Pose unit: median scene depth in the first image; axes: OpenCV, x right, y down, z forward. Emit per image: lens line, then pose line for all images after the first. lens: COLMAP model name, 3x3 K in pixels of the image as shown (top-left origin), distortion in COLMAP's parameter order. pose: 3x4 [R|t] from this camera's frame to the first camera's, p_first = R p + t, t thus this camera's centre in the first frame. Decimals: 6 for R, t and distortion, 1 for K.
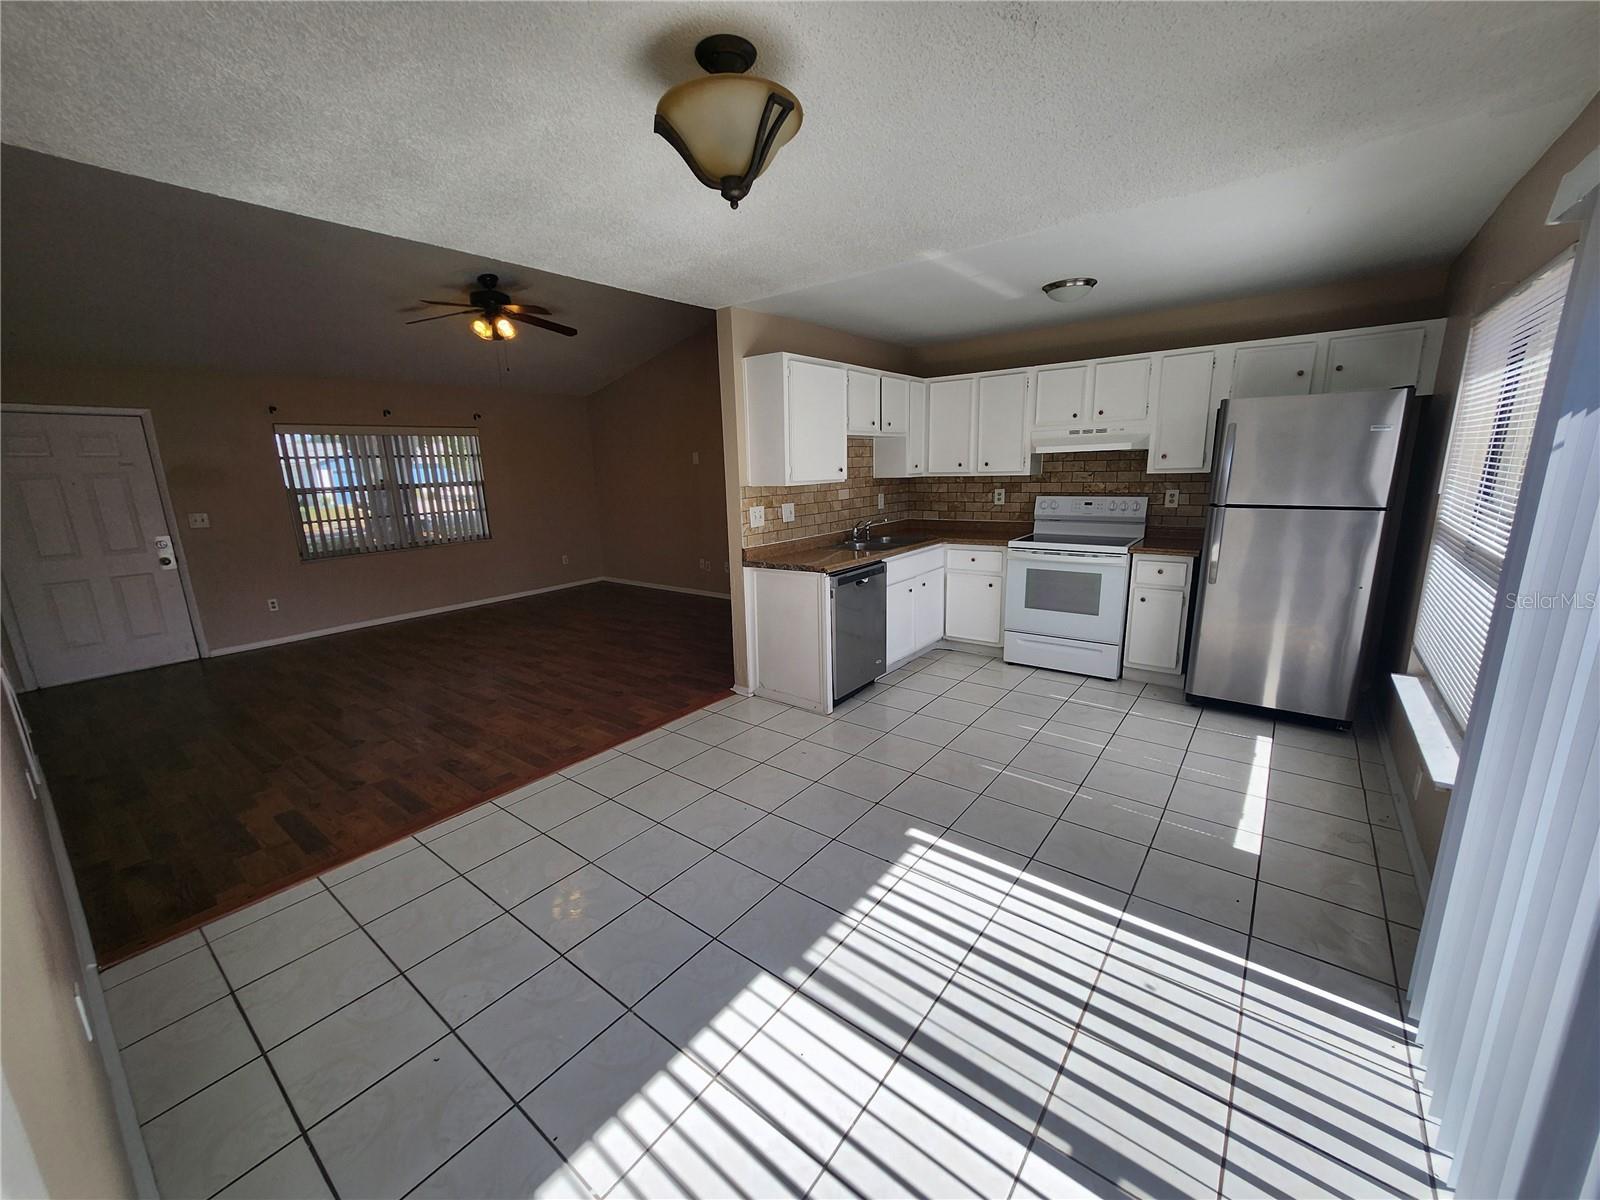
lens RADIAL K [[630.7, 0, 790.8], [0, 630.7, 601.9], [0, 0, 1]] dist [-0.000364, 0.000593]
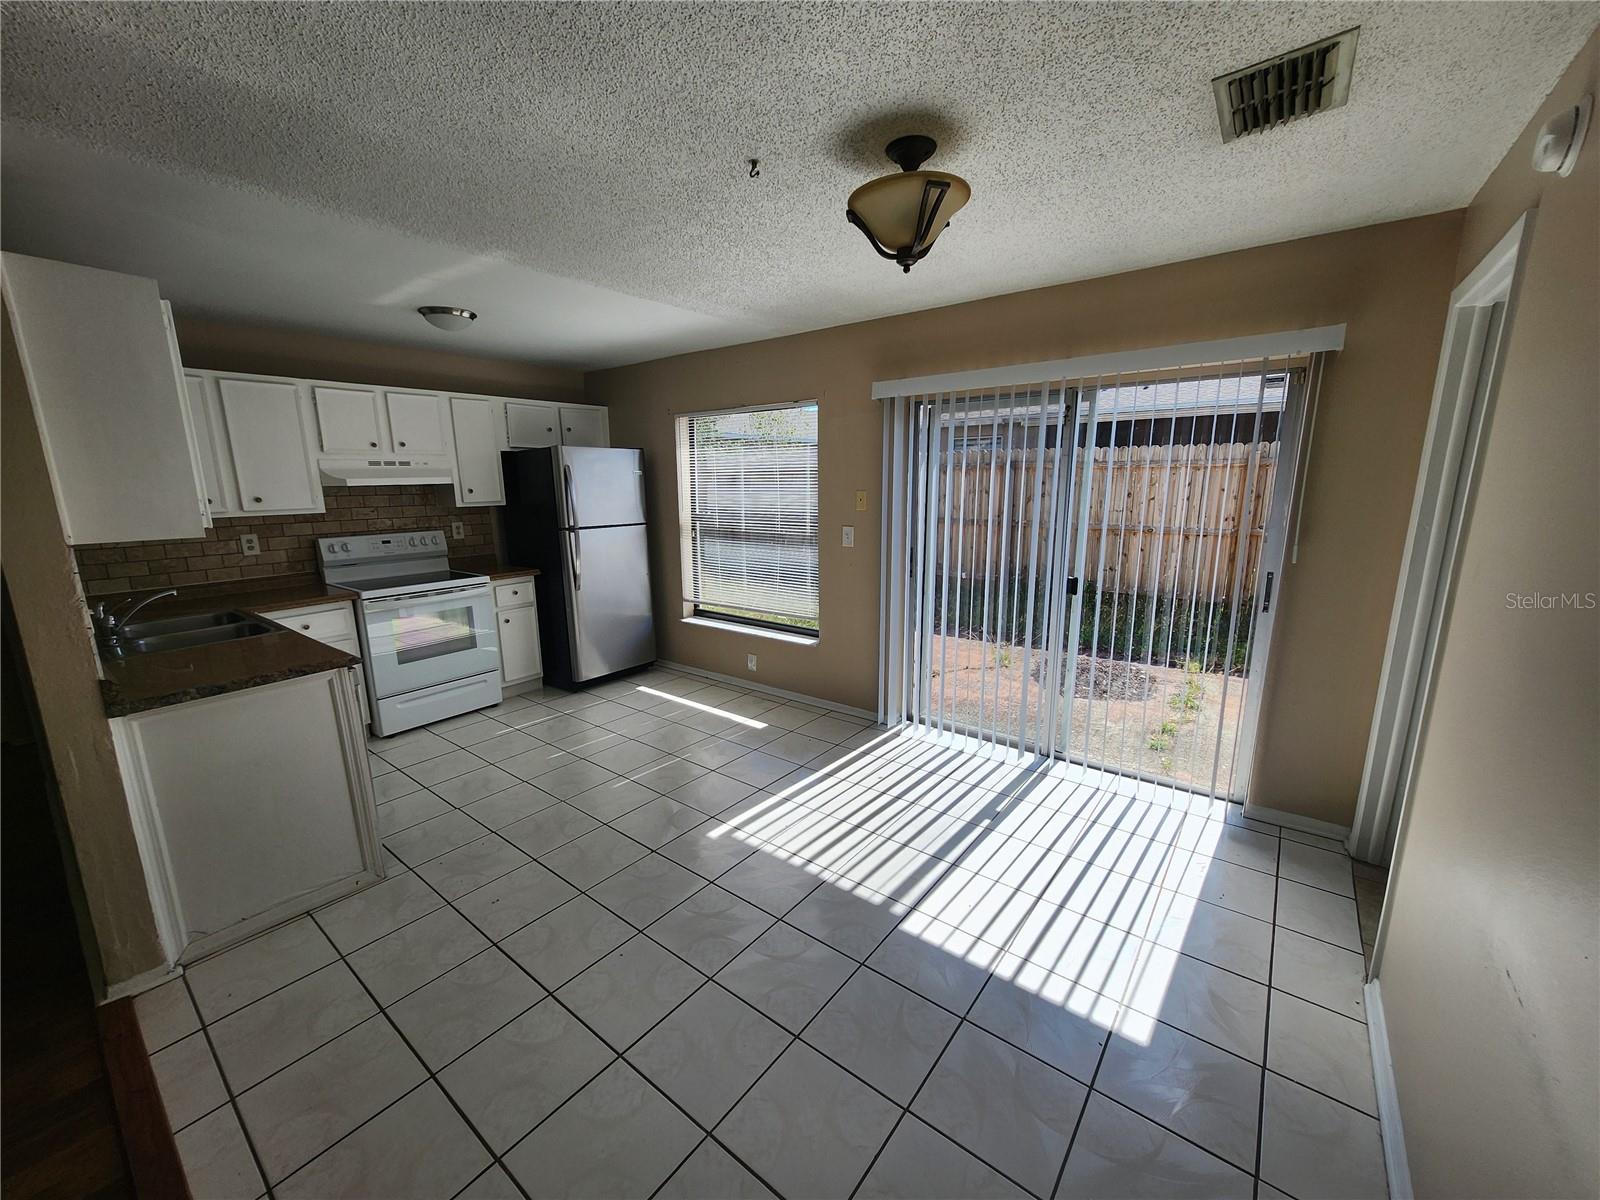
lens RADIAL K [[630.7, 0, 787.5], [0, 630.7, 604.8], [0, 0, 1]] dist [-0.000364, 0.000593]
pose [[0.009608, -0.166002, 0.986079, -0.467782], [0.229596, 0.960144, 0.159399, -0.086606], [-0.973239, 0.224868, 0.047339, 0.442663]]
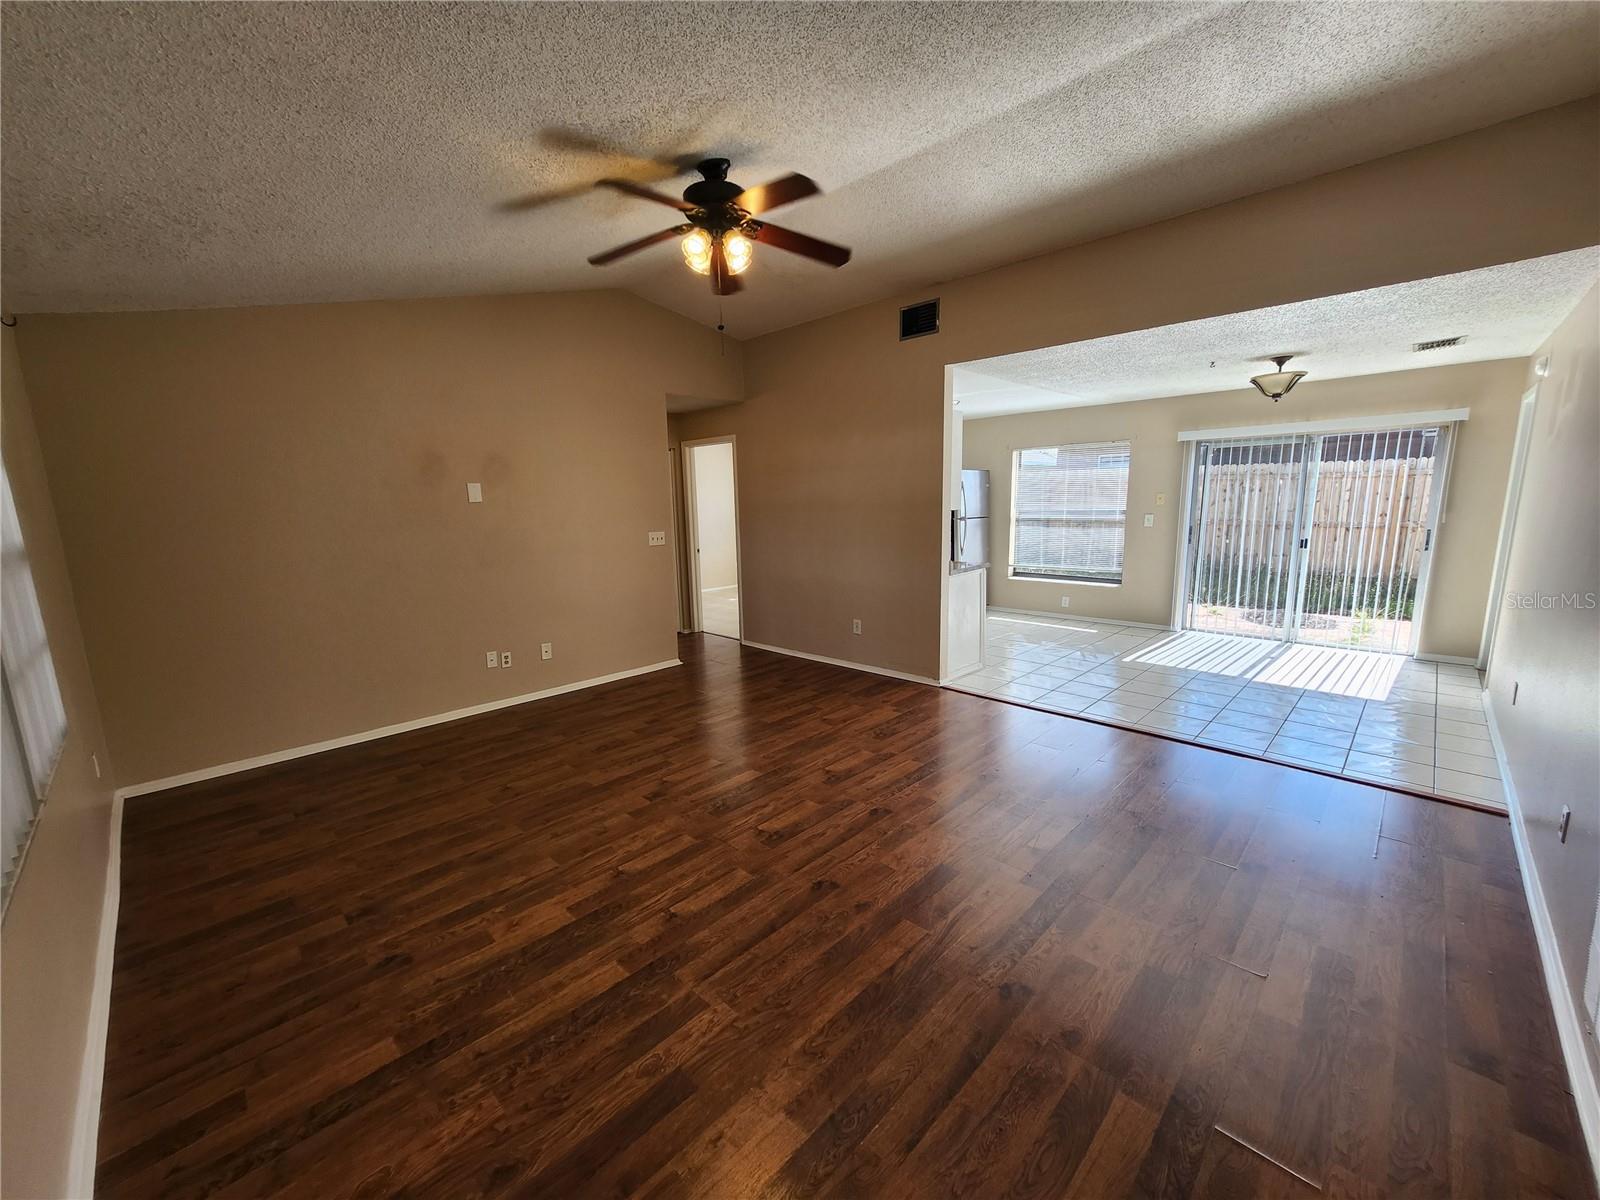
lens RADIAL K [[630.7, 0, 794.2], [0, 630.7, 603.8], [0, 0, 1]] dist [-0.000364, 0.000593]
pose [[0.124952, -0.138553, 0.982441, -1.208527], [0.235264, 0.966098, 0.106326, -0.186657], [-0.963866, 0.217847, 0.153312, 1.024746]]
